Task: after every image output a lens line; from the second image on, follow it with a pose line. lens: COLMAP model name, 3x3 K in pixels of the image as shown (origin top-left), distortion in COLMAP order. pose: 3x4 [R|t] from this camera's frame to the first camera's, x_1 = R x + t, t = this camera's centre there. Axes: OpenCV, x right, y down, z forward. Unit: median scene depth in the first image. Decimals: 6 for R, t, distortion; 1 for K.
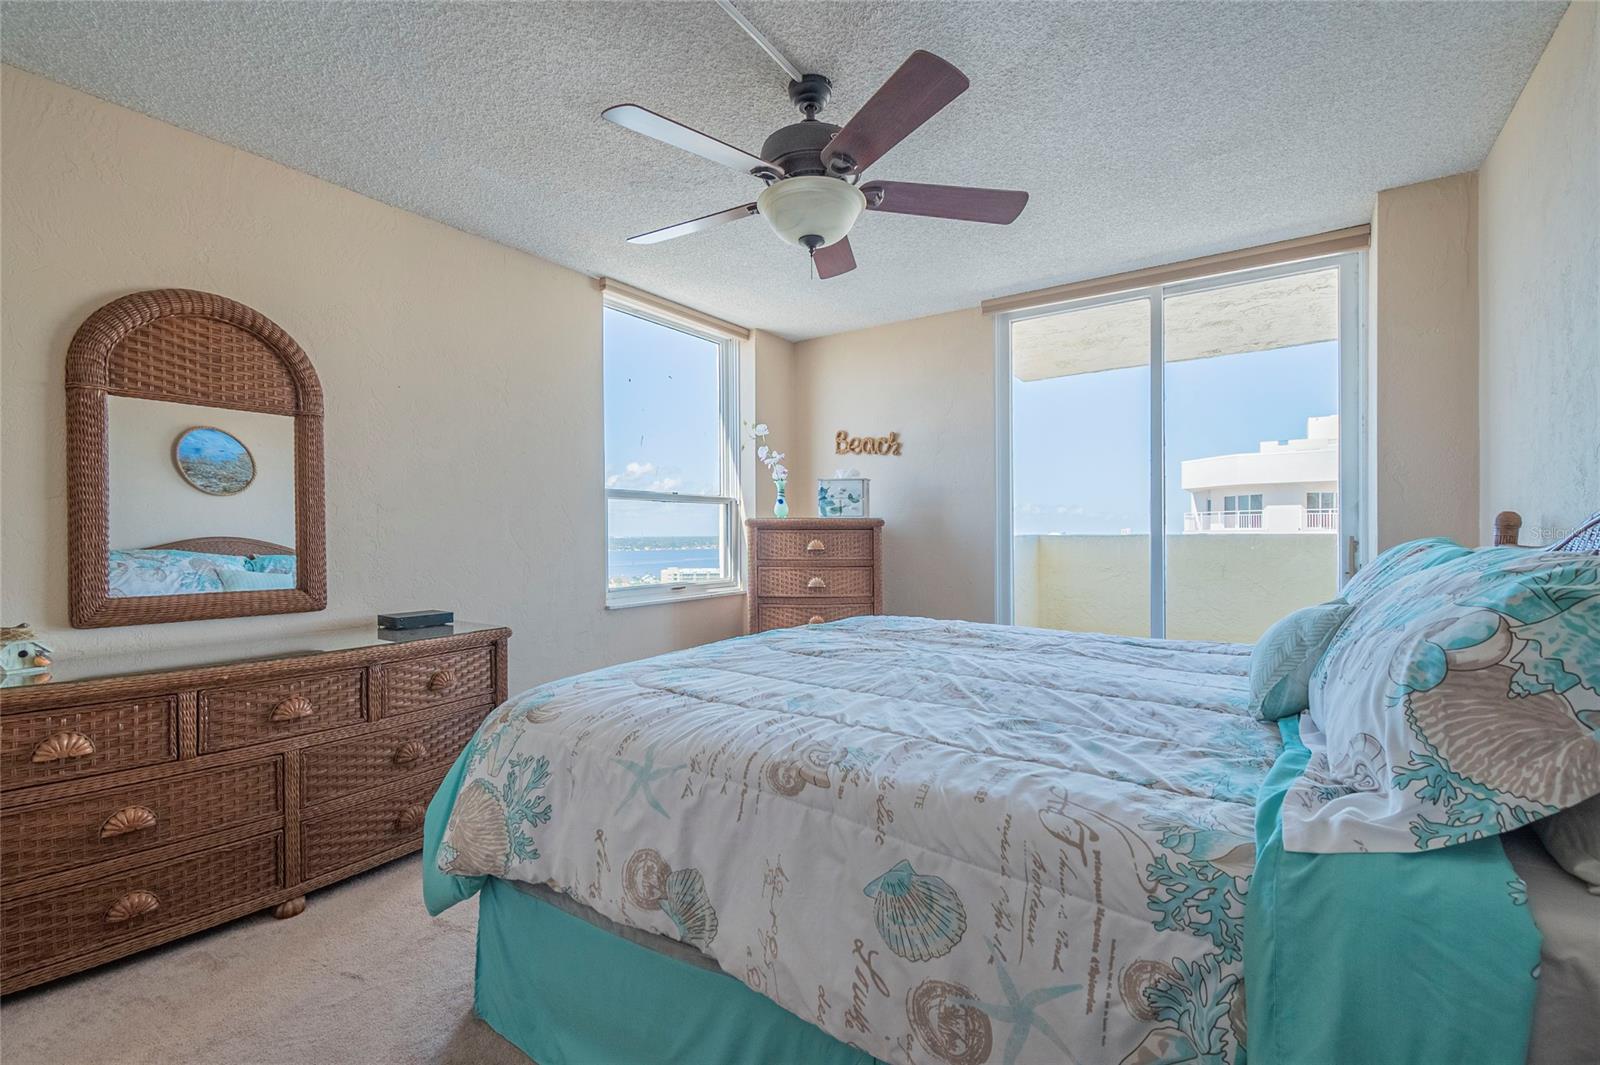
lens RADIAL K [[714.9, 0, 793.8], [0, 714.9, 532.0], [0, 0, 1]] dist [0.009185, -0.000777]
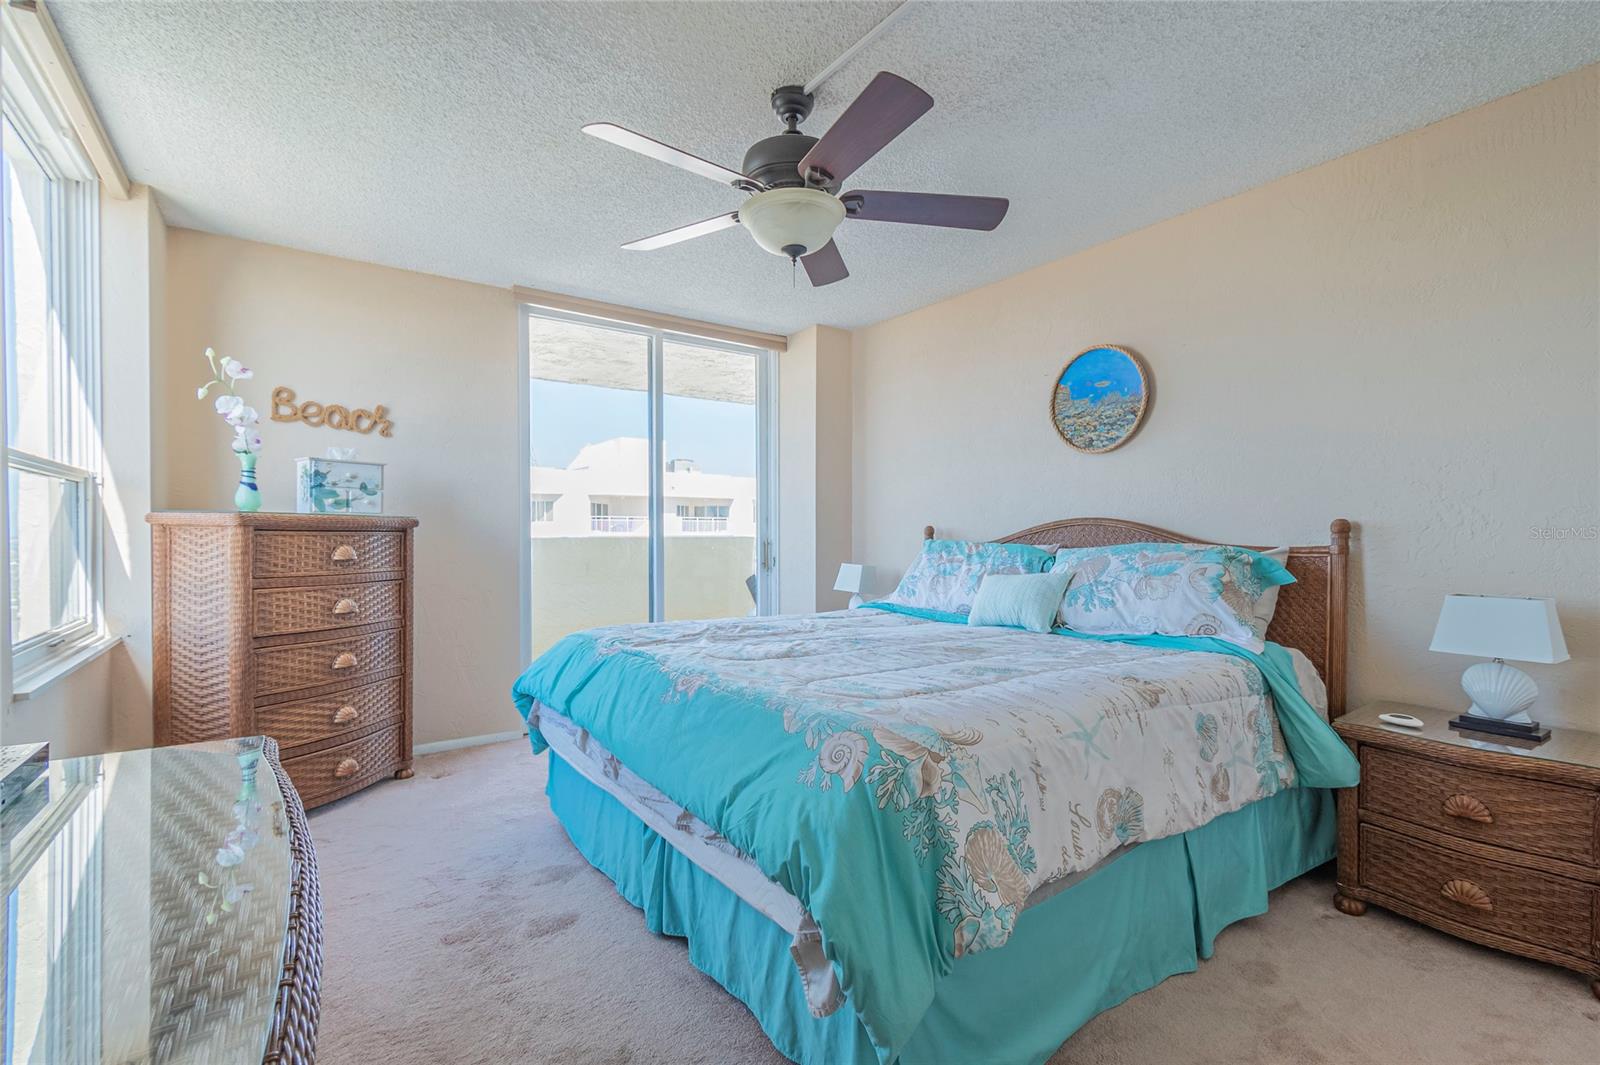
lens RADIAL K [[714.9, 0, 797.3], [0, 714.9, 535.9], [0, 0, 1]] dist [0.009185, -0.000777]
pose [[0.337852, -0.000849, 0.941199, -0.463568], [-0.001122, 0.999999, 0.001305, 0.000389], [-0.941199, -0.001497, 0.337851, 0.324479]]
